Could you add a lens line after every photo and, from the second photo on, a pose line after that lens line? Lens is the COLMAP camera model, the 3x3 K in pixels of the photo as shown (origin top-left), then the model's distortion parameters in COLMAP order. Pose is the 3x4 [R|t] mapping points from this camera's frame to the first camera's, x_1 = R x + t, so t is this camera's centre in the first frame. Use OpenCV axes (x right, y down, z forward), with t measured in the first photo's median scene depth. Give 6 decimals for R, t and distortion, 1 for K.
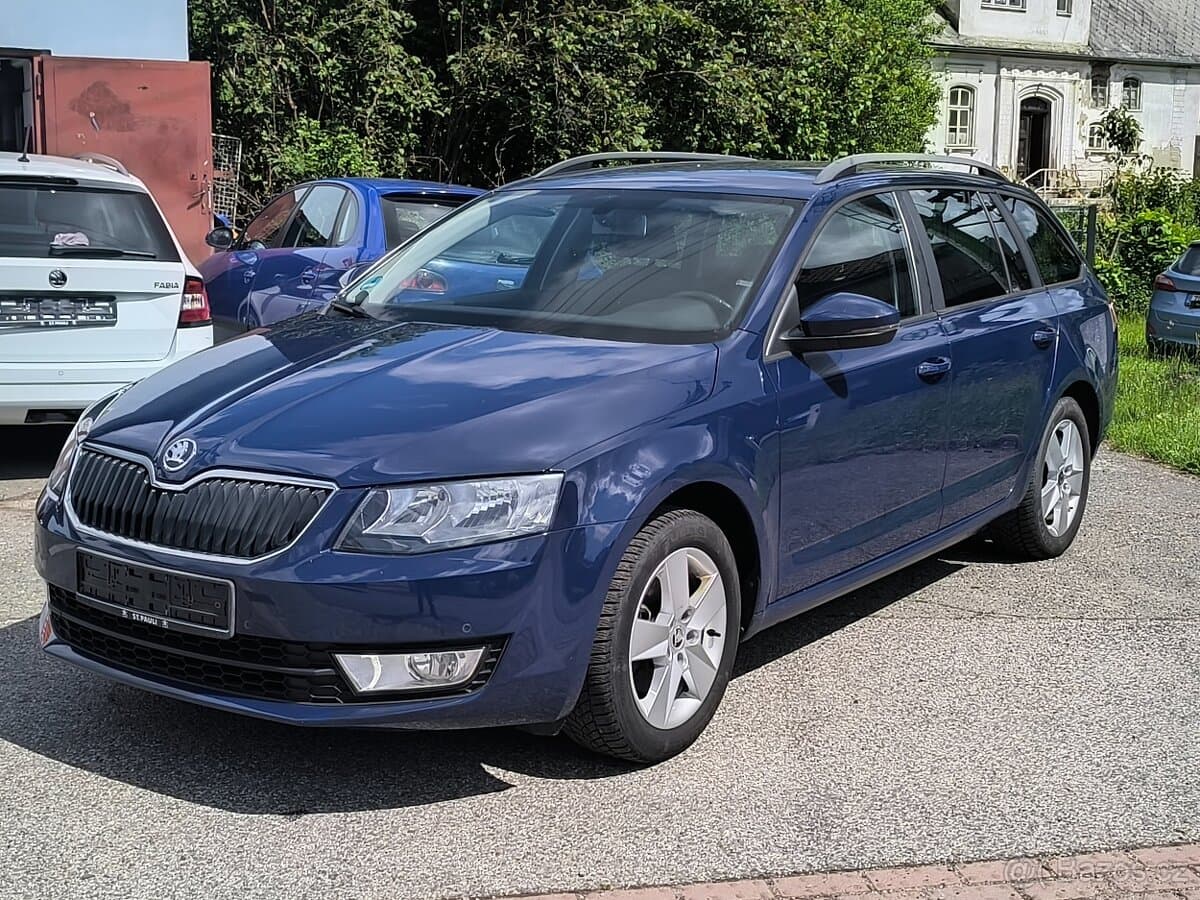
lens RADIAL K [[1681.0, 0, 603.1], [0, 1681.0, 455.5], [0, 0, 1]] dist [0.043822, 0.000000]
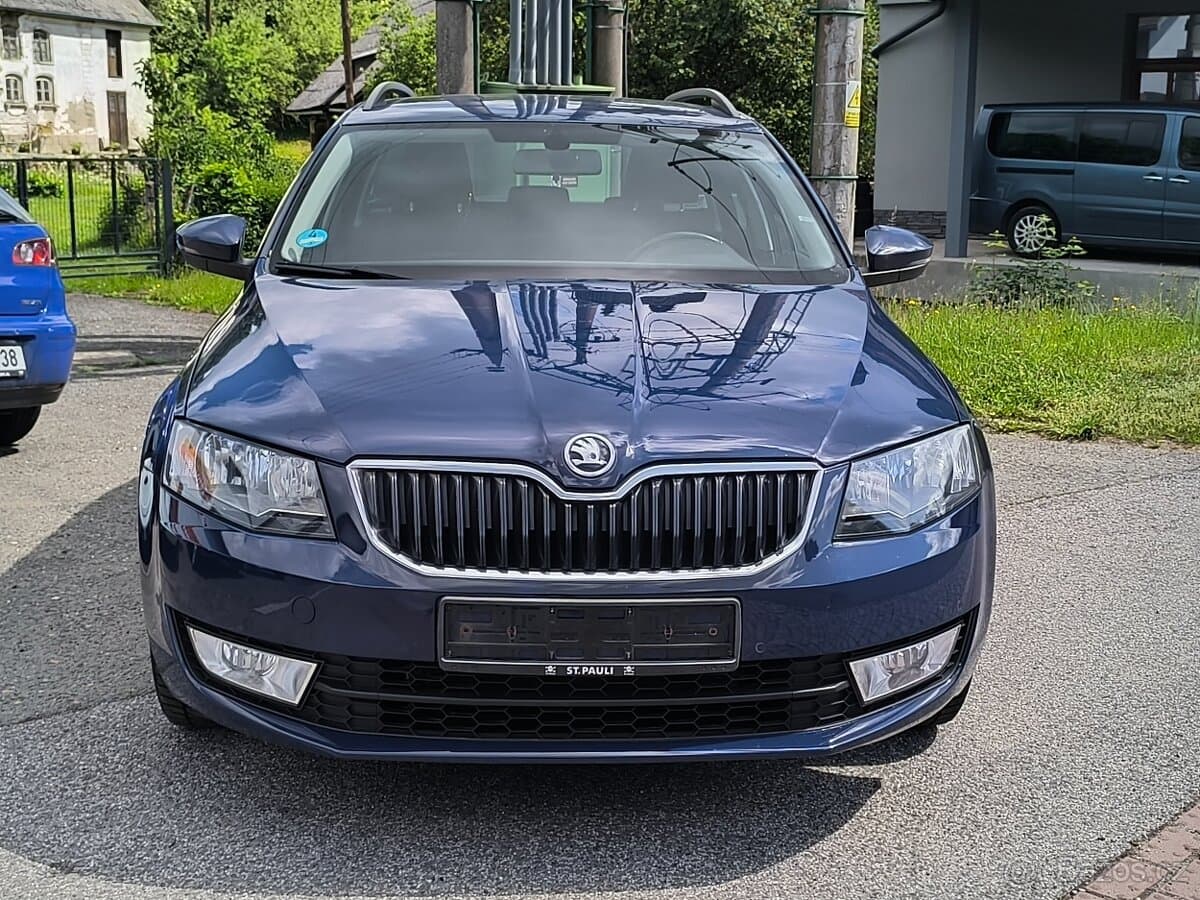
lens RADIAL K [[1681.0, 0, 598.4], [0, 1681.0, 452.8], [0, 0, 1]] dist [0.043822, 0.000000]
pose [[0.794500, -0.112372, 0.596777, -0.496490], [0.098331, 0.993567, 0.056177, -0.031305], [-0.599250, 0.014049, 0.800438, 0.260734]]
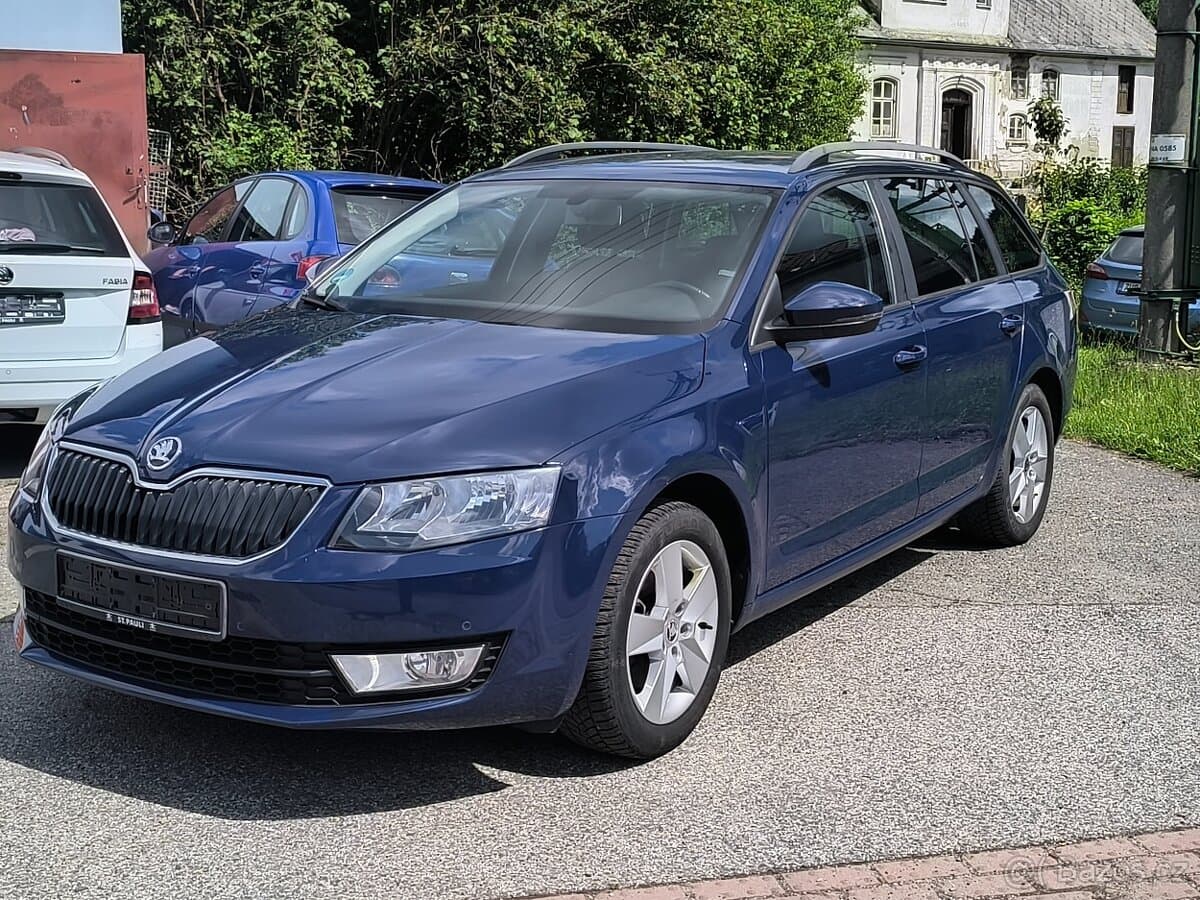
lens RADIAL K [[1681.0, 0, 605.5], [0, 1681.0, 442.6], [0, 0, 1]] dist [0.043822, 0.000000]
pose [[0.998899, -0.013143, 0.045035, -0.027957], [0.013300, 0.999906, -0.003188, -0.000054], [-0.044988, 0.003783, 0.998980, 0.009939]]
